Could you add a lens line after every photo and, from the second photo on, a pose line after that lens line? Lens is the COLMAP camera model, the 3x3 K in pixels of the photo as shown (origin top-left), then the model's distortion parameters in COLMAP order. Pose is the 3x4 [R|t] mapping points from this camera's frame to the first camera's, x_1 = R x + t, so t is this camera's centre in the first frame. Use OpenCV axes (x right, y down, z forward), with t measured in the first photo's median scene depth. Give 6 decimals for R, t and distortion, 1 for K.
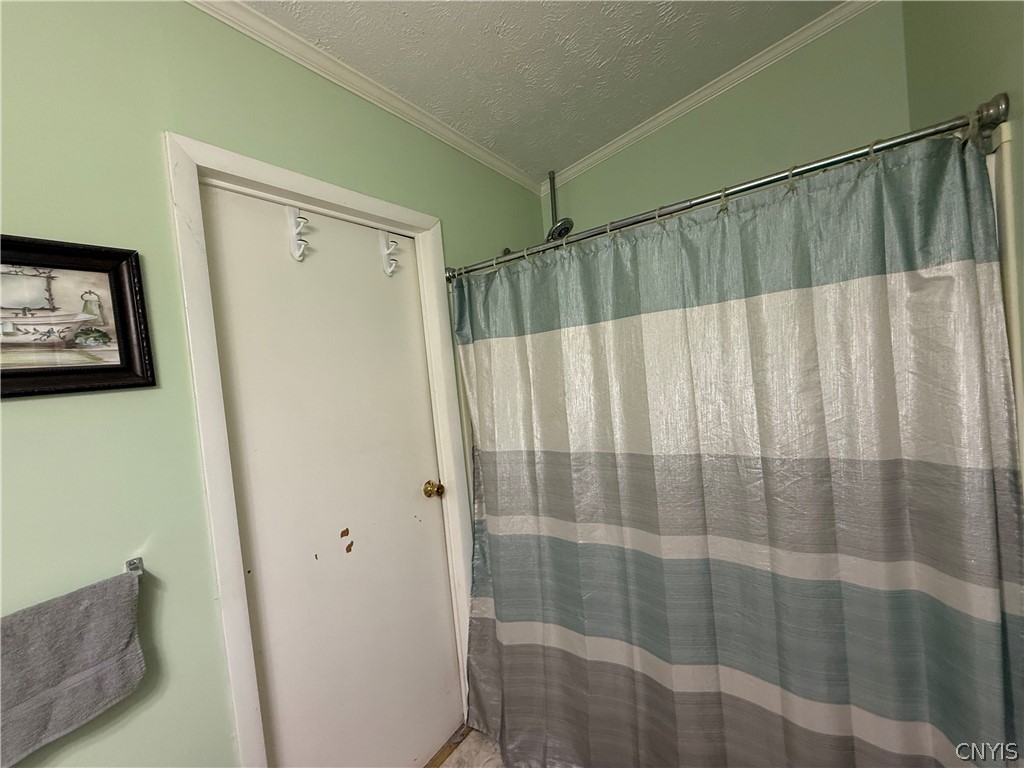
lens RADIAL K [[410.4, 0, 512.0], [0, 410.4, 384.0], [0, 0, 1]] dist [0.003881, -0.000482]
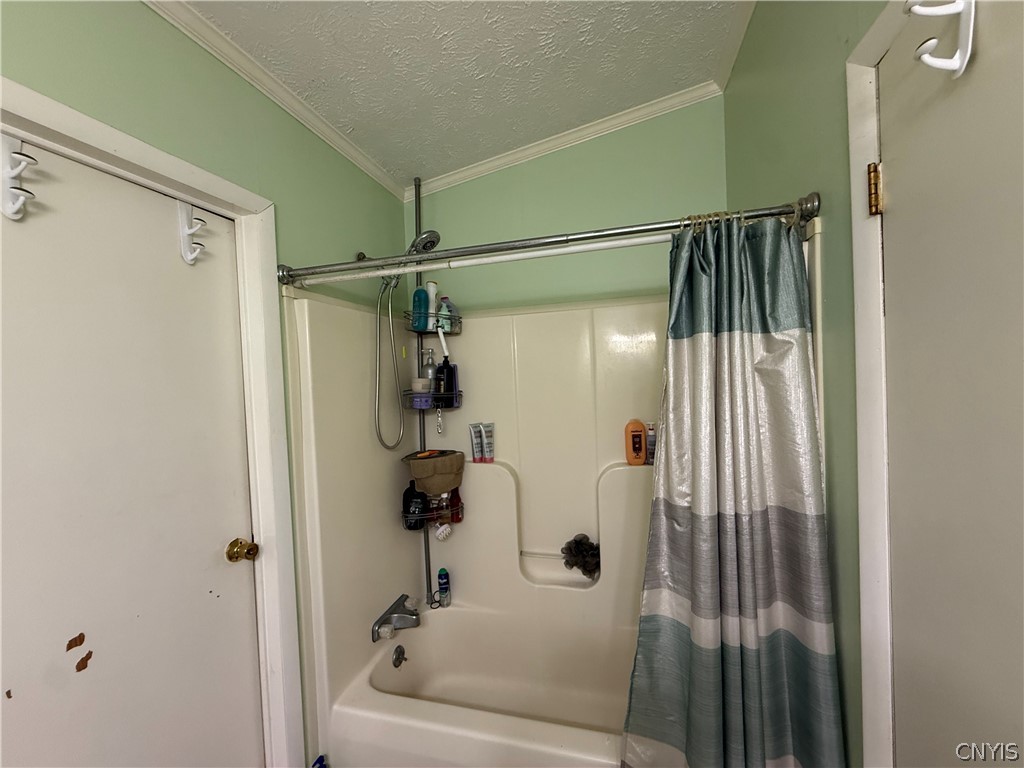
lens RADIAL K [[410.4, 0, 512.0], [0, 410.4, 384.0], [0, 0, 1]] dist [0.003881, -0.000482]
pose [[0.934614, 0.048782, 0.352302, -0.008593], [-0.035587, 0.998405, -0.043837, -0.036942], [-0.353878, 0.028433, 0.934859, 0.112422]]
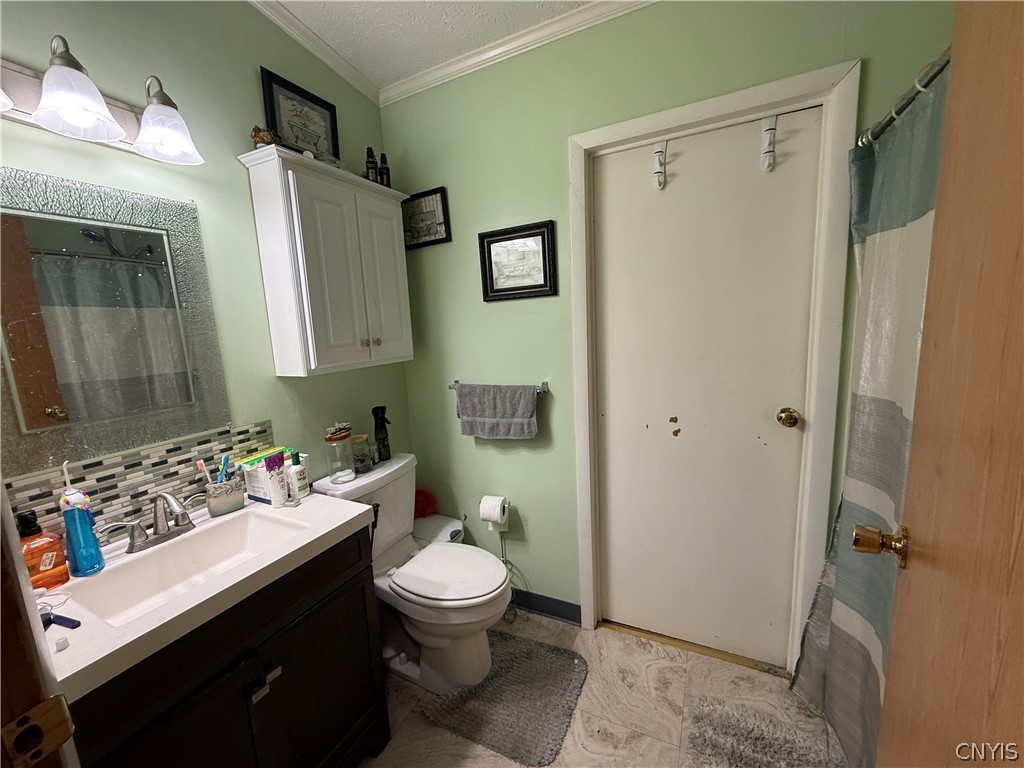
lens RADIAL K [[410.4, 0, 512.0], [0, 410.4, 384.0], [0, 0, 1]] dist [0.003881, -0.000482]
pose [[0.165741, 0.240520, -0.956389, 0.569749], [0.002239, 0.969708, 0.244257, -0.035212], [0.986167, -0.042624, 0.160182, 0.288949]]
